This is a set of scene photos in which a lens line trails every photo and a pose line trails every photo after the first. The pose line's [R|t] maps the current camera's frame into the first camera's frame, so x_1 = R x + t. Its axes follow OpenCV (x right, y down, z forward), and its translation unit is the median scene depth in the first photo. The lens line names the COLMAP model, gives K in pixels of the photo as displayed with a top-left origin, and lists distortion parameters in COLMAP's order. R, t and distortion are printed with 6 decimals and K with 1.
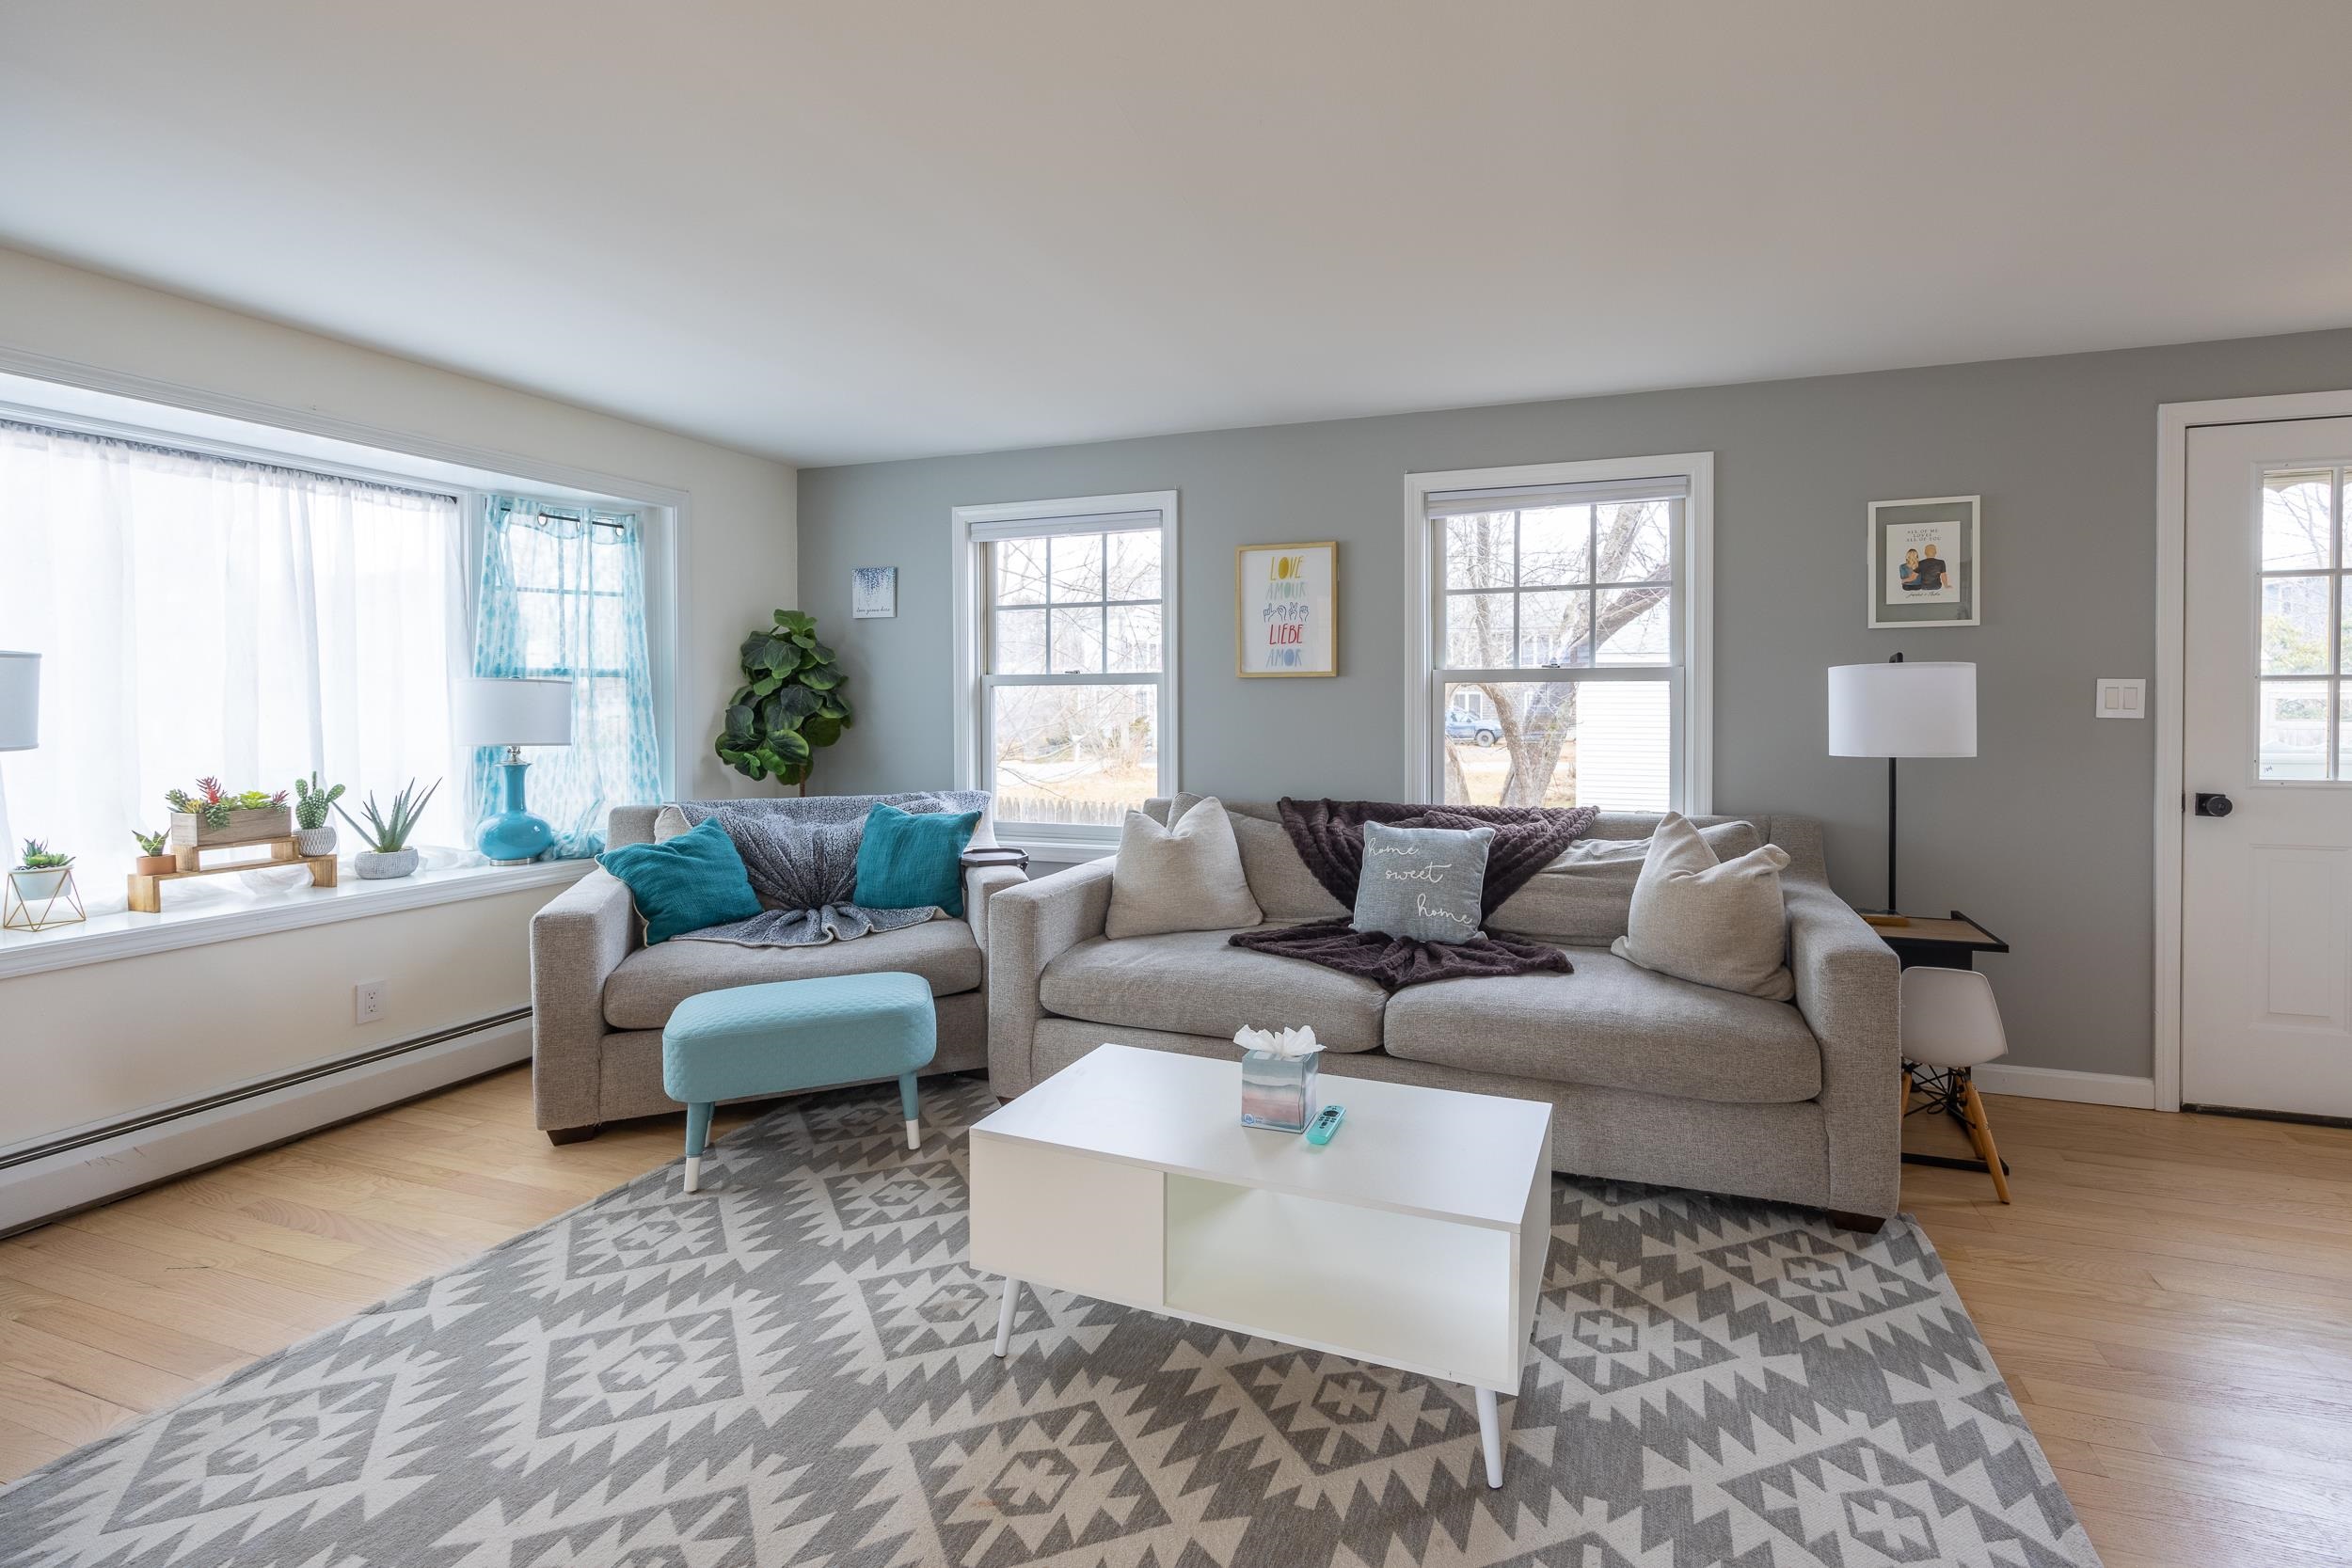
lens RADIAL K [[1047.0, 0, 1251.0], [0, 1047.0, 698.5], [0, 0, 1]] dist [0.002875, 0.000690]
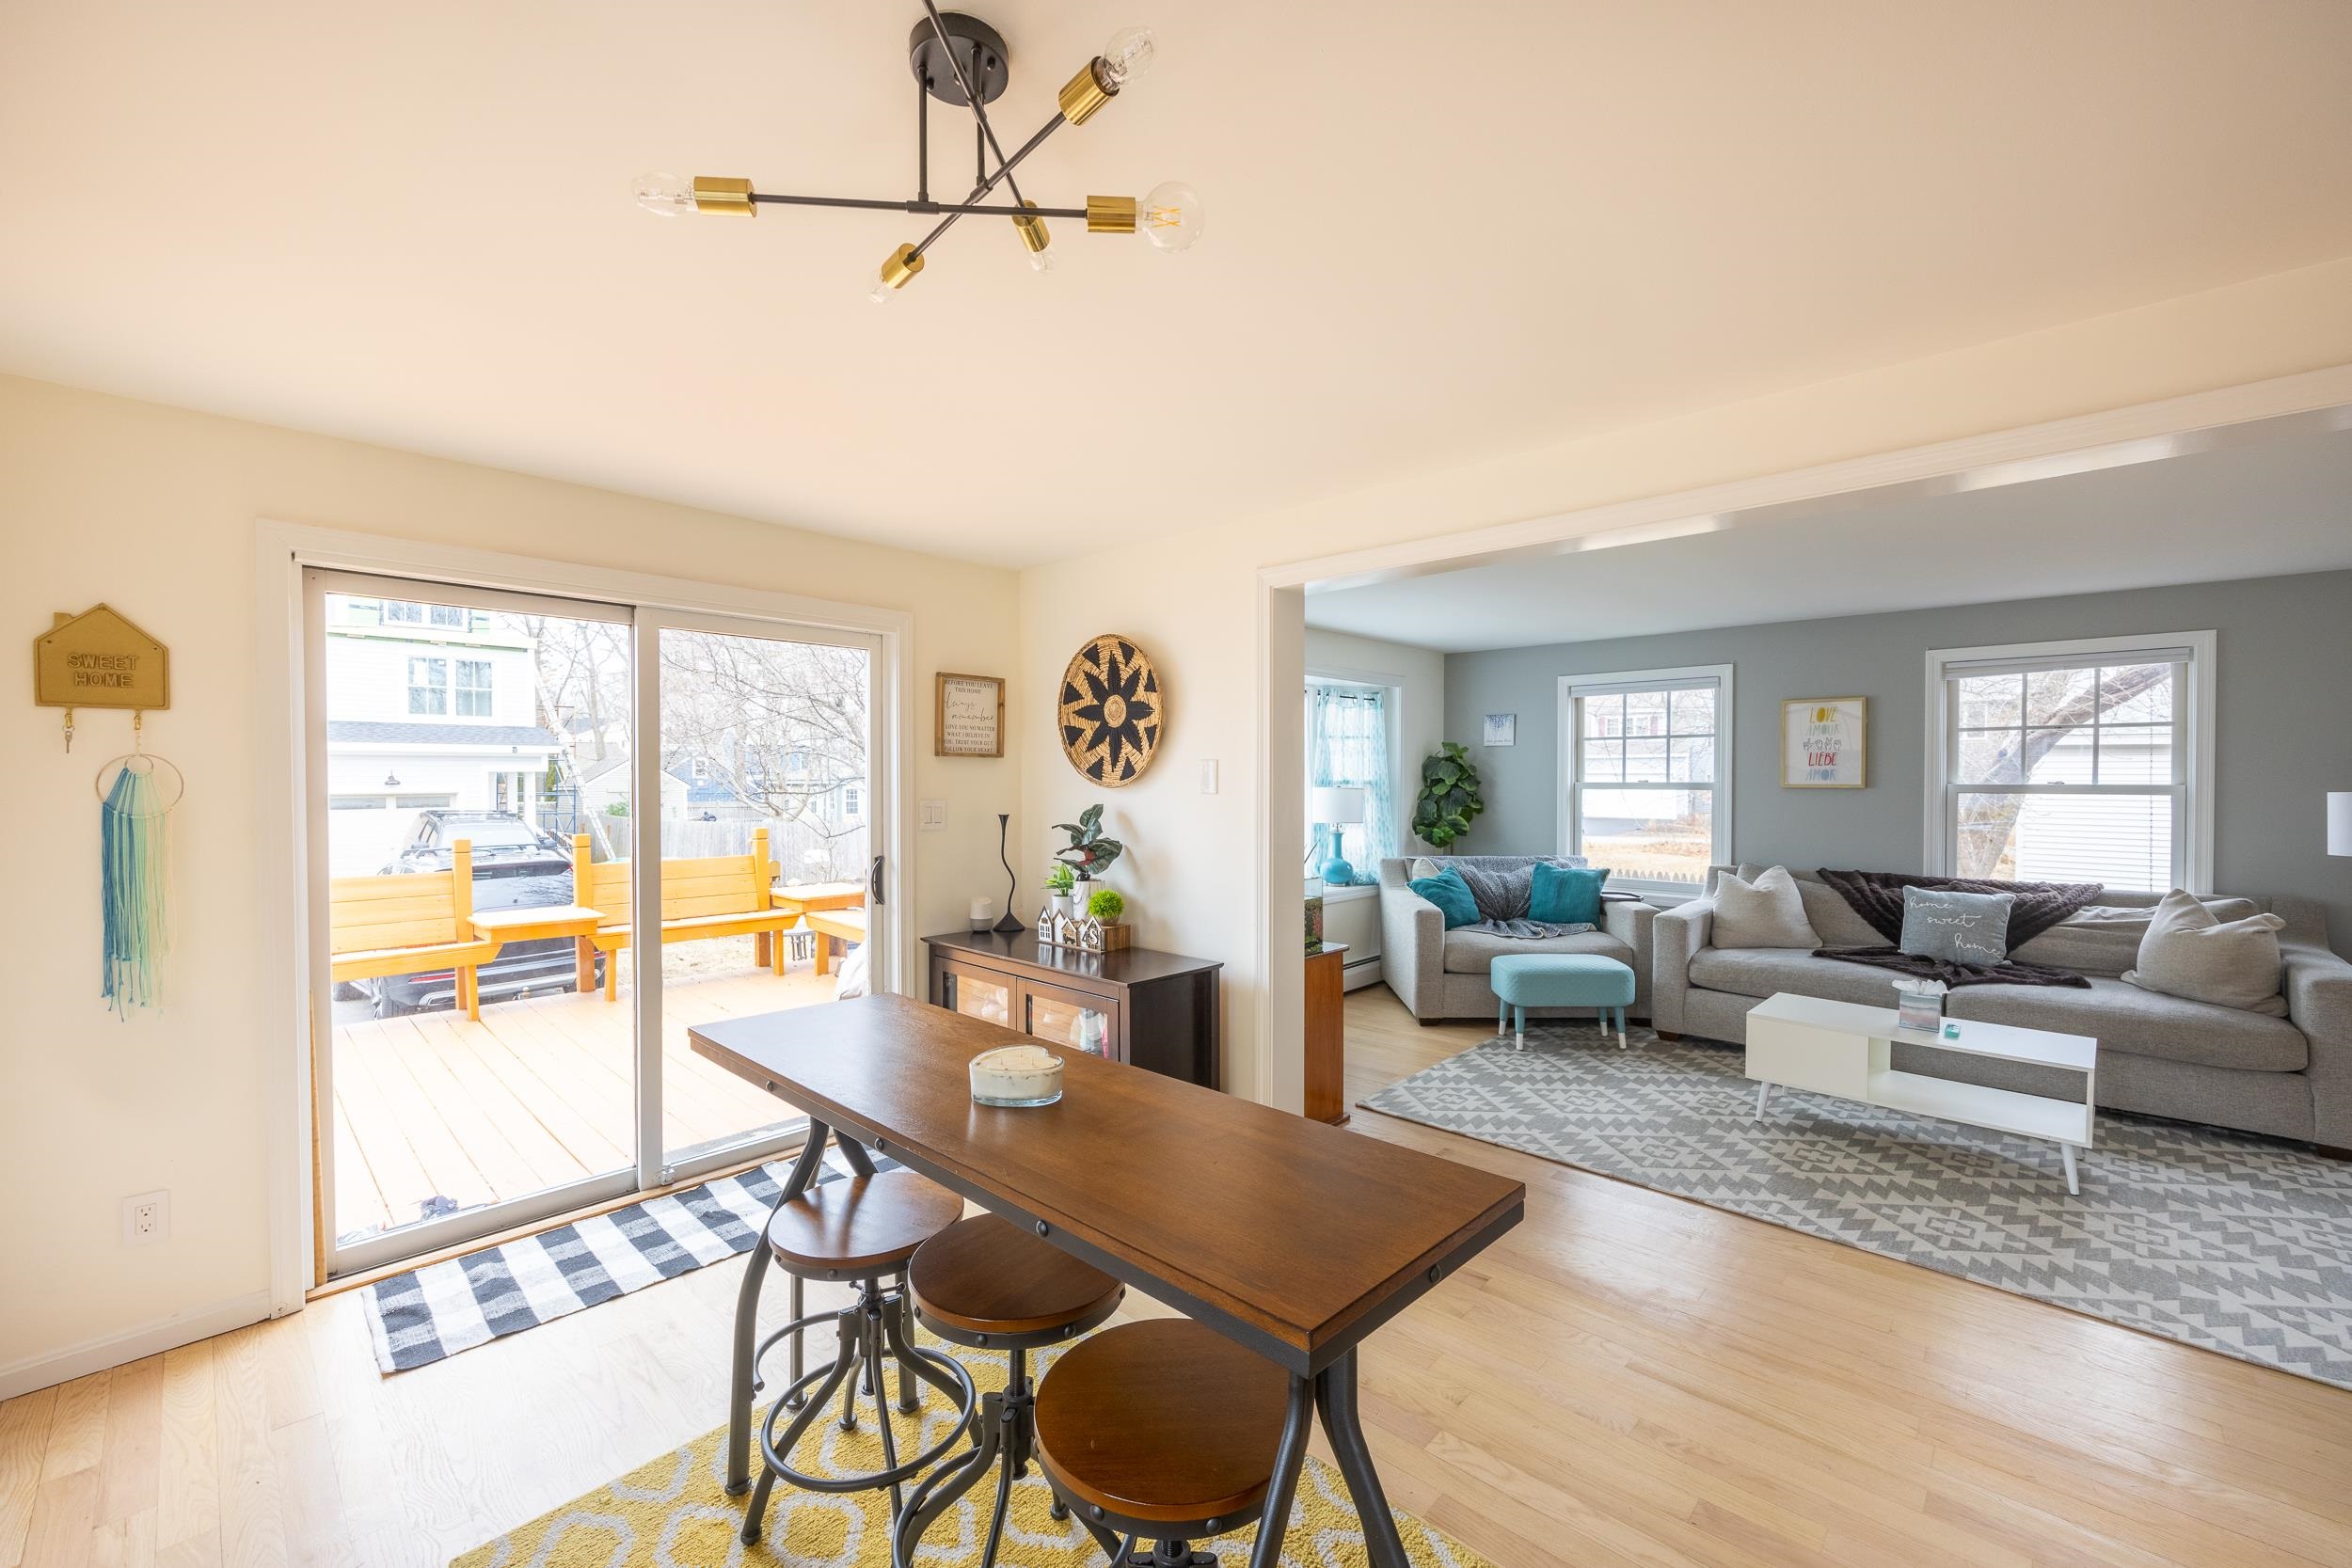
lens RADIAL K [[930.3, 0, 1159.3], [0, 930.3, 777.2], [0, 0, 1]] dist [-0.007826, 0.001648]
pose [[0.908251, 0.002286, -0.418419, -0.328737], [0.000478, 0.999979, 0.006501, -0.053856], [0.418425, -0.006105, 0.908231, -0.721811]]
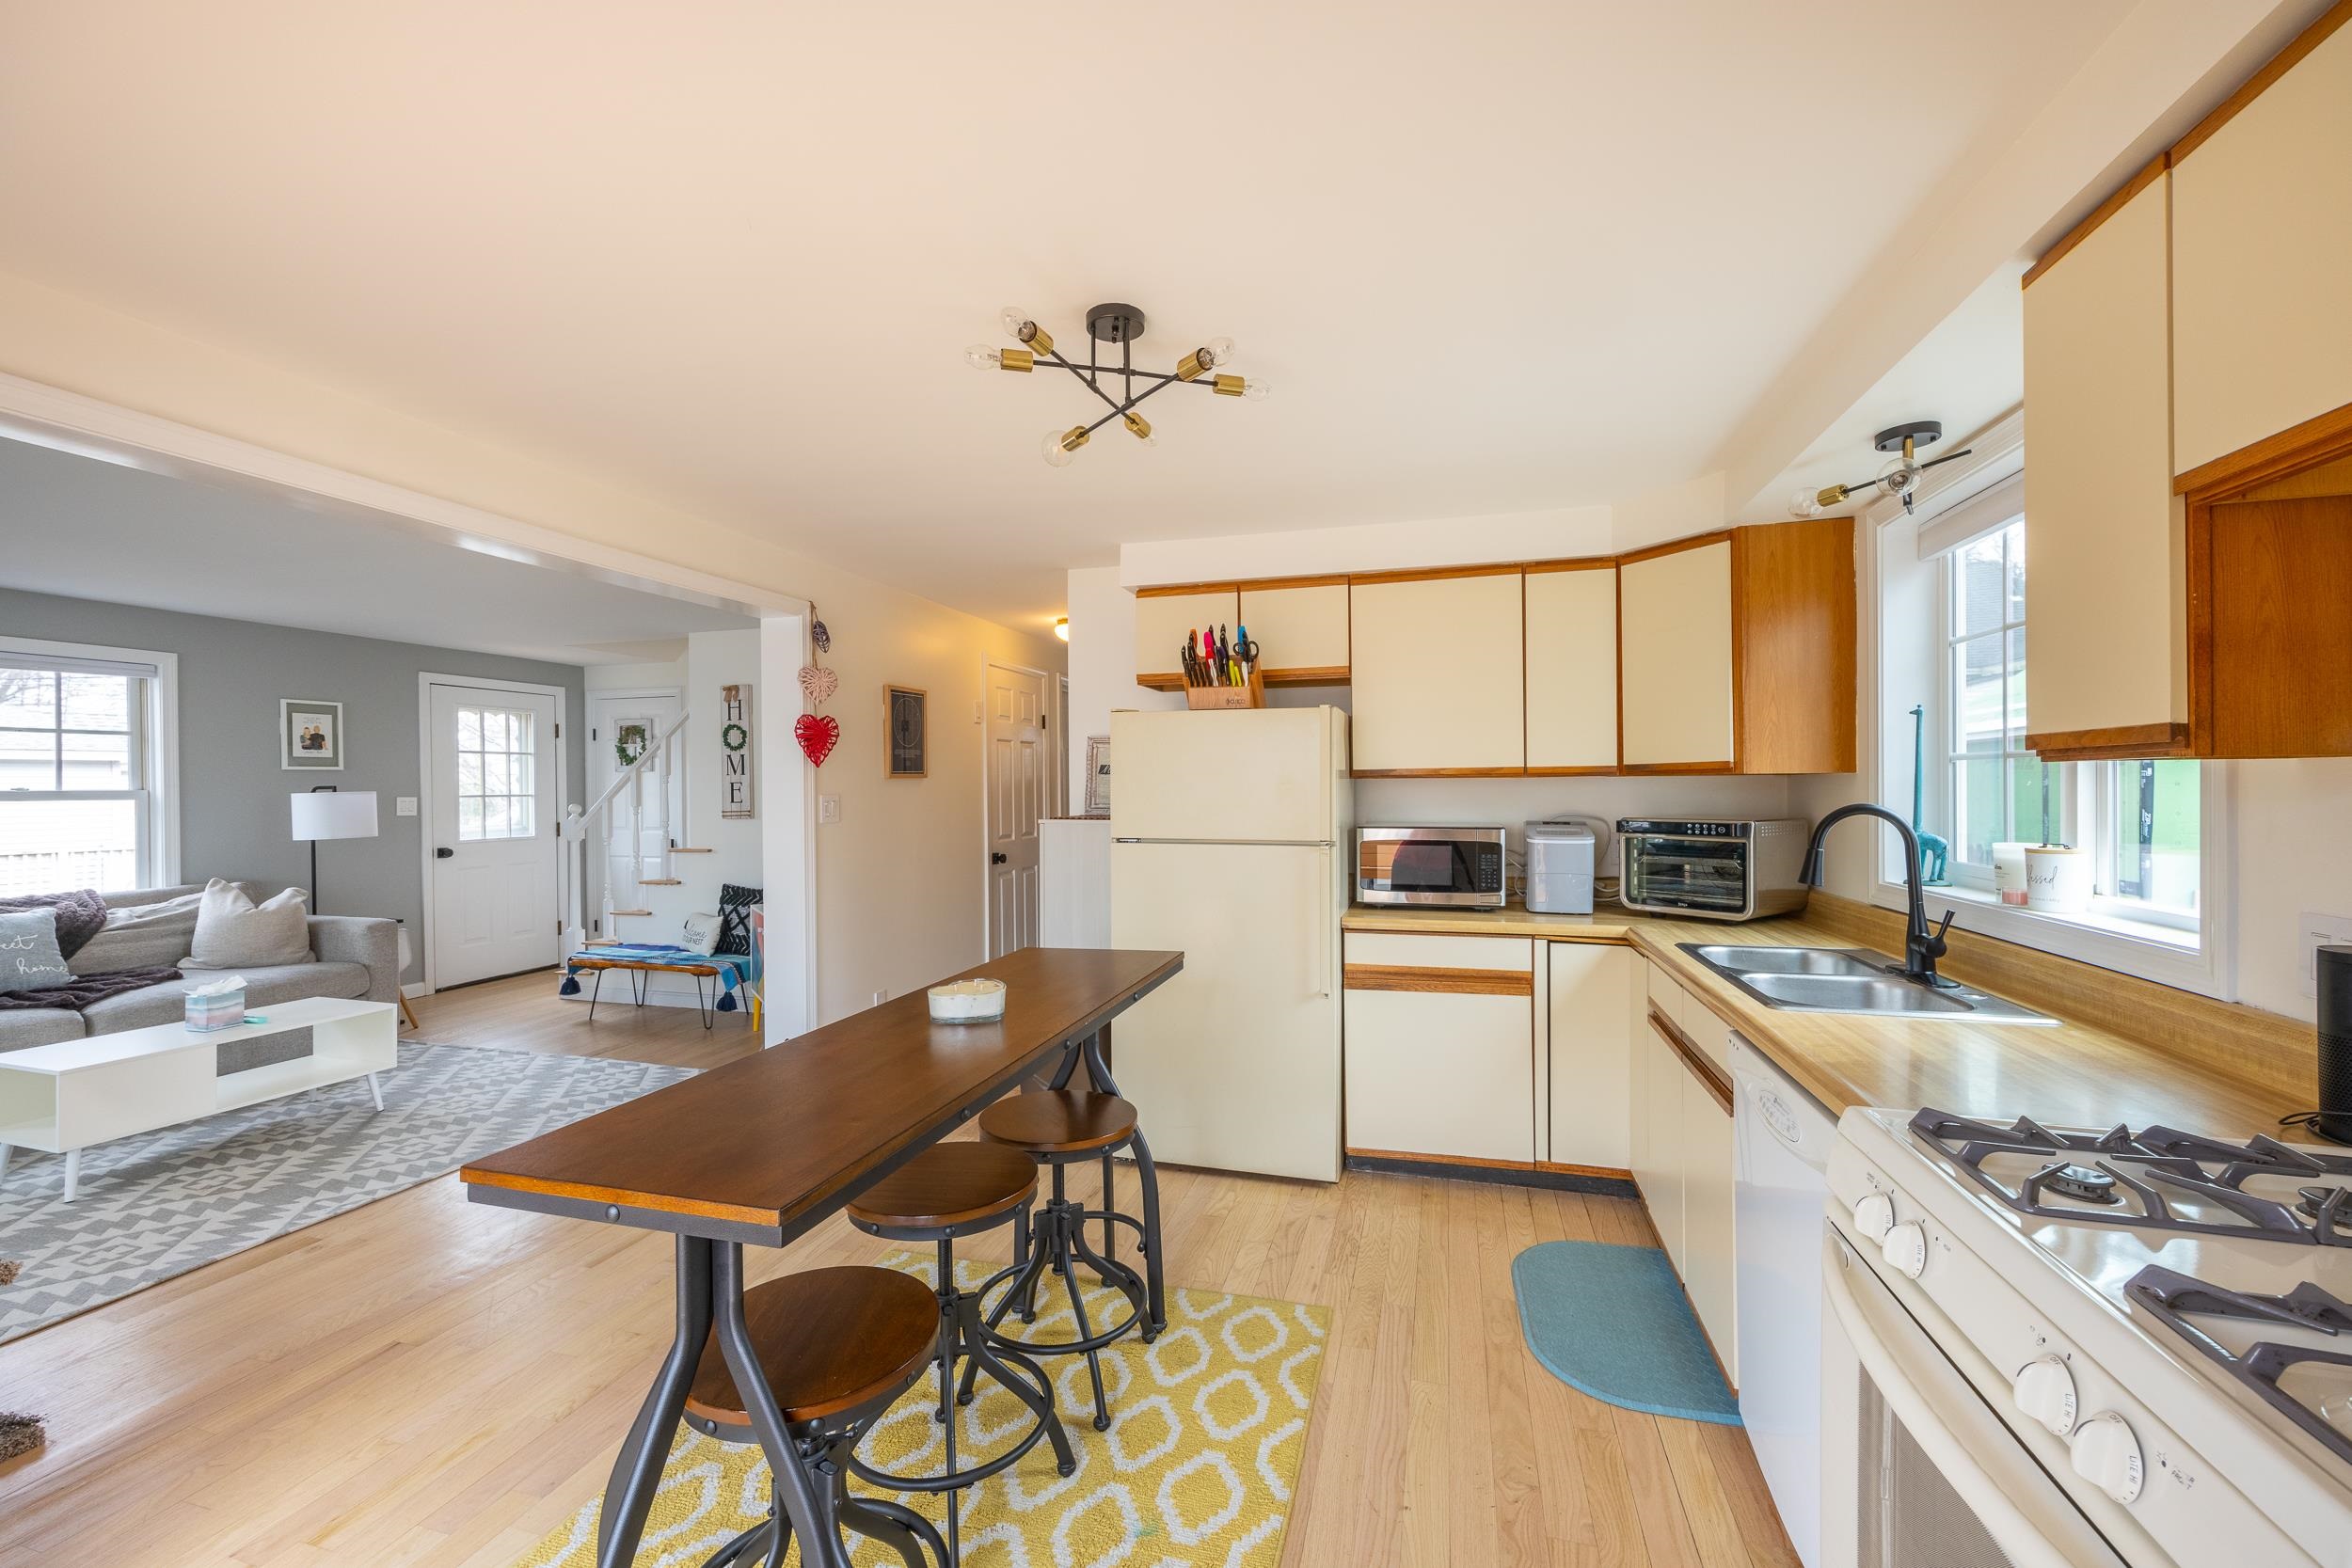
lens RADIAL K [[930.3, 0, 1184.6], [0, 930.3, 802.7], [0, 0, 1]] dist [-0.007826, 0.001648]
pose [[-0.058465, -0.017777, 0.998131, -1.093722], [0.001974, 0.999837, 0.017923, -0.036825], [-0.998288, 0.003018, -0.058420, -0.448581]]
